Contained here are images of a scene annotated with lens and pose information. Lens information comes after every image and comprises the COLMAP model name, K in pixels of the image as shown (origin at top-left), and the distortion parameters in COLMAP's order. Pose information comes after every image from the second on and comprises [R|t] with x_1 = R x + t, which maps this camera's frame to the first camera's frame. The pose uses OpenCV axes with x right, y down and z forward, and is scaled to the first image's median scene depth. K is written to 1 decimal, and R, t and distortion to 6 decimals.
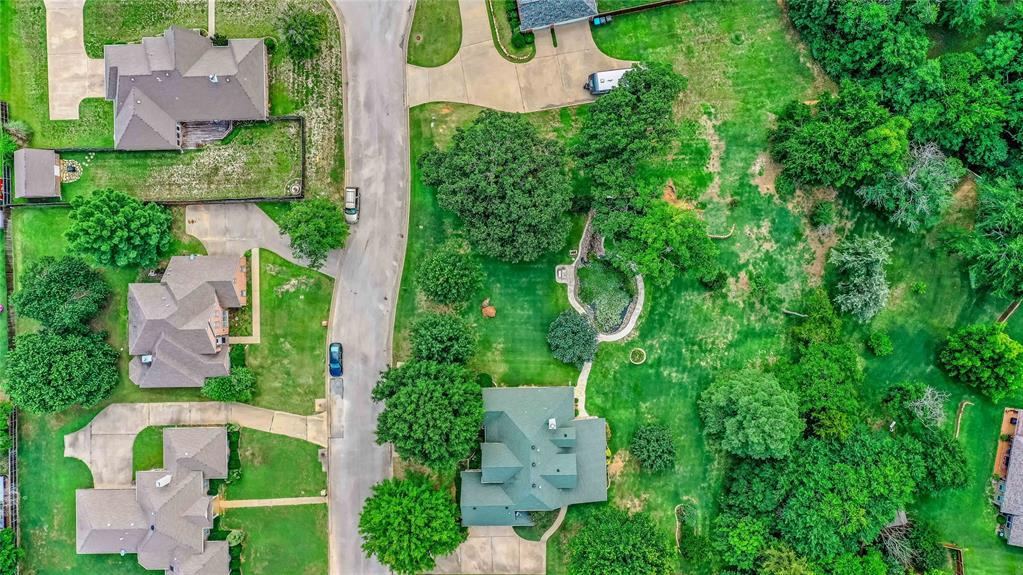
lens RADIAL K [[831.8, 0, 506.7], [0, 831.8, 284.0], [0, 0, 1]] dist [0.044785, 0.008391]
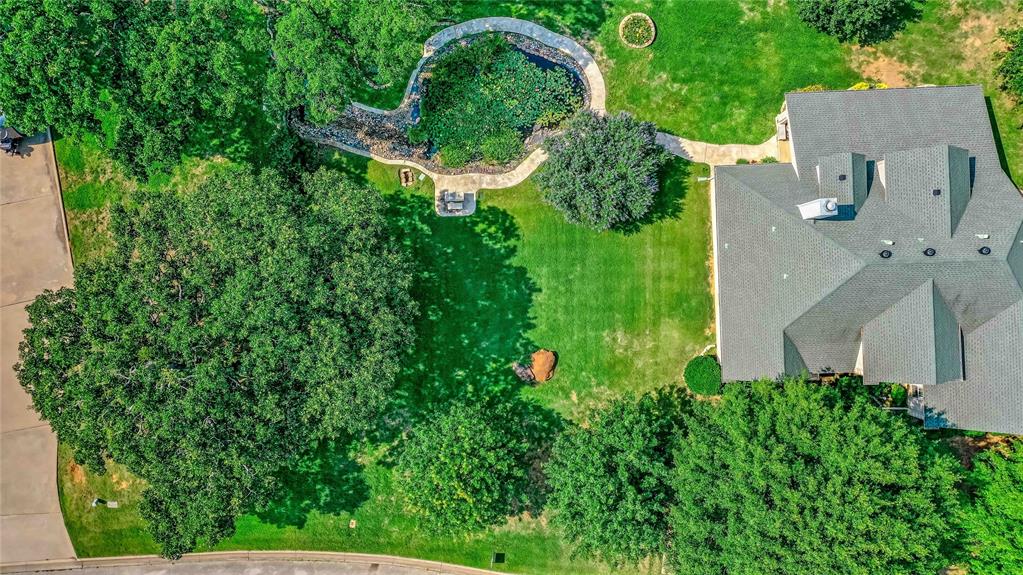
lens RADIAL K [[831.8, 0, 511.4], [0, 831.8, 288.5], [0, 0, 1]] dist [0.044785, 0.008391]
pose [[-0.015910, -0.999468, 0.028485, 0.007080], [0.999556, -0.016616, -0.024714, 0.028363], [0.025174, 0.028079, 0.999289, 0.564065]]
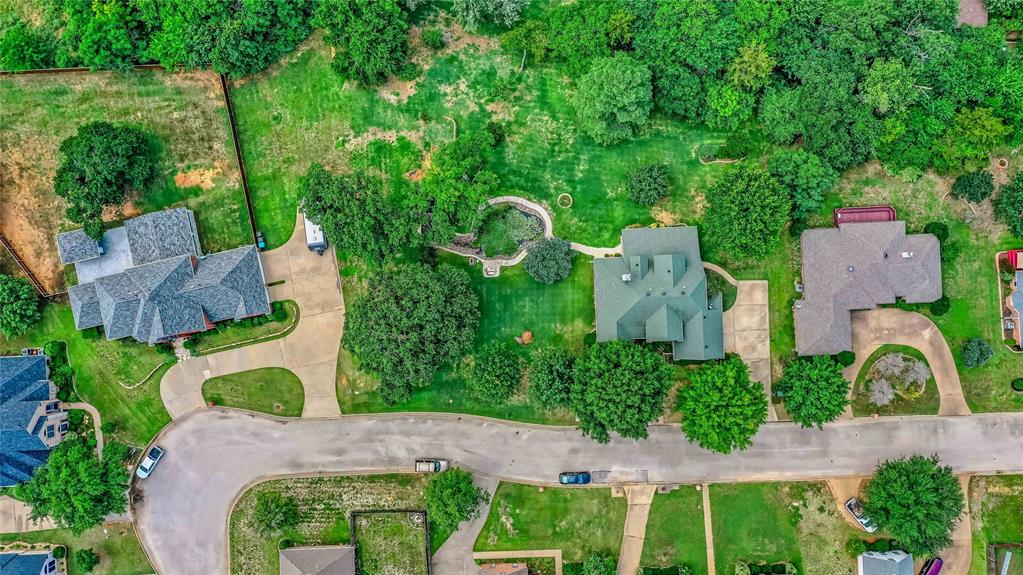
lens RADIAL K [[831.8, 0, 513.6], [0, 831.8, 287.0], [0, 0, 1]] dist [0.044785, 0.008391]
pose [[-0.020327, -0.999015, 0.039457, 0.001929], [0.999672, -0.020923, -0.014753, 0.033305], [0.015564, 0.039144, 0.999112, -0.093880]]
